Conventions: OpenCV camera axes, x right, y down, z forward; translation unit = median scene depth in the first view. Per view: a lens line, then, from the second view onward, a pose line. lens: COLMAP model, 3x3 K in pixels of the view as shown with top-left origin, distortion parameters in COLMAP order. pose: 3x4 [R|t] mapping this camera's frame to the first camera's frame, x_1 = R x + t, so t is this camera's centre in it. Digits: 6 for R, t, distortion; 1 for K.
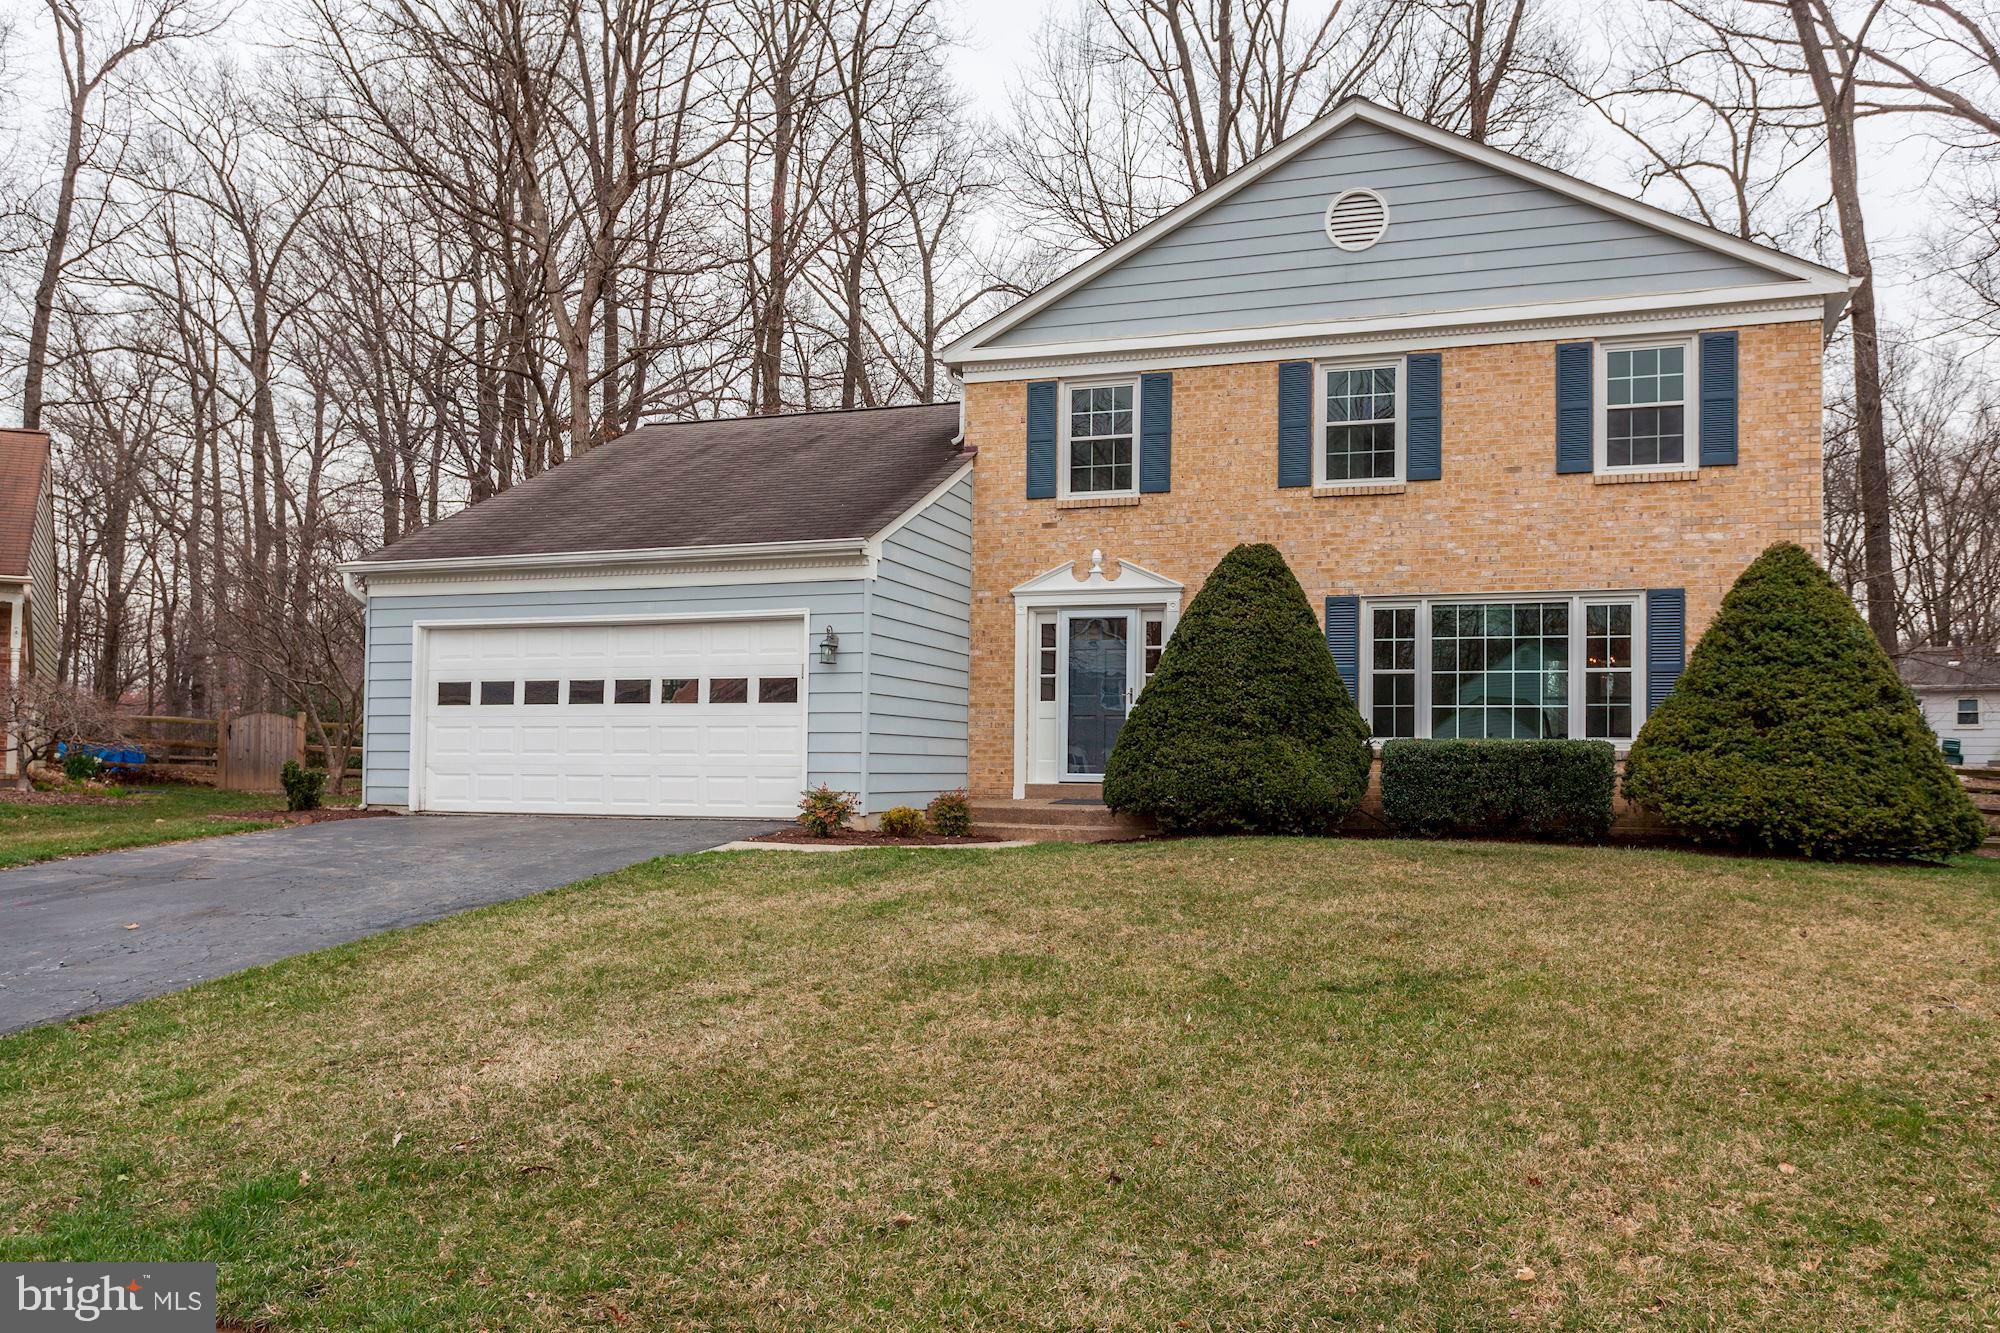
lens RADIAL K [[1505.4, 0, 1003.5], [0, 1505.4, 670.5], [0, 0, 1]] dist [-0.000157, -0.000524]
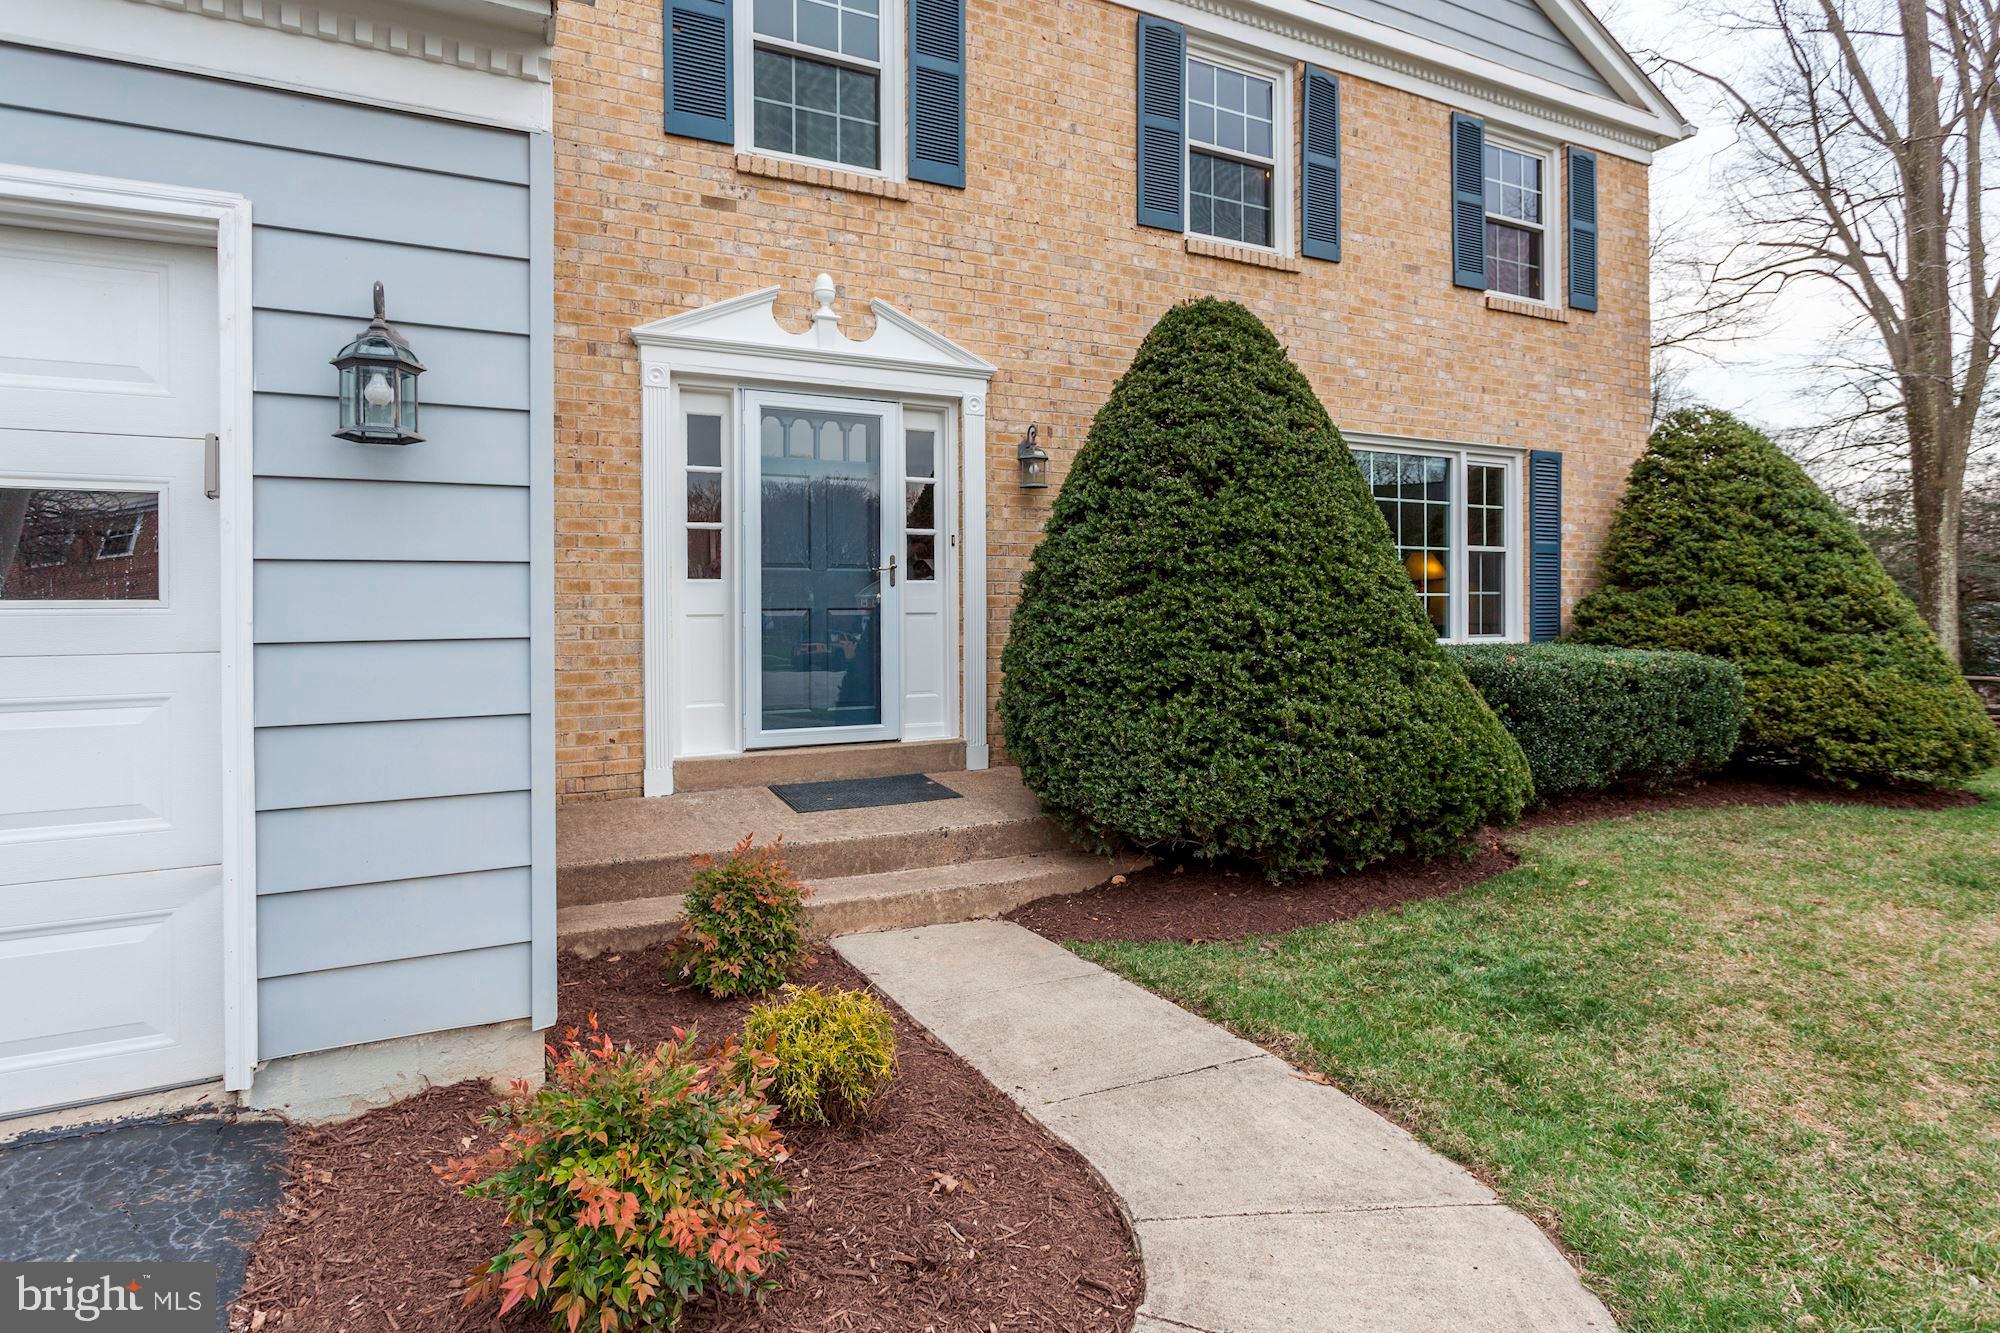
lens RADIAL K [[1019.8, 0, 938.6], [0, 1019.8, 589.1], [0, 0, 1]] dist [-0.011884, 0.001921]
pose [[0.676798, -0.005024, 0.736152, -0.172546], [-0.035345, 0.998602, 0.039310, 0.009207], [-0.735320, -0.052625, 0.675674, 0.806991]]
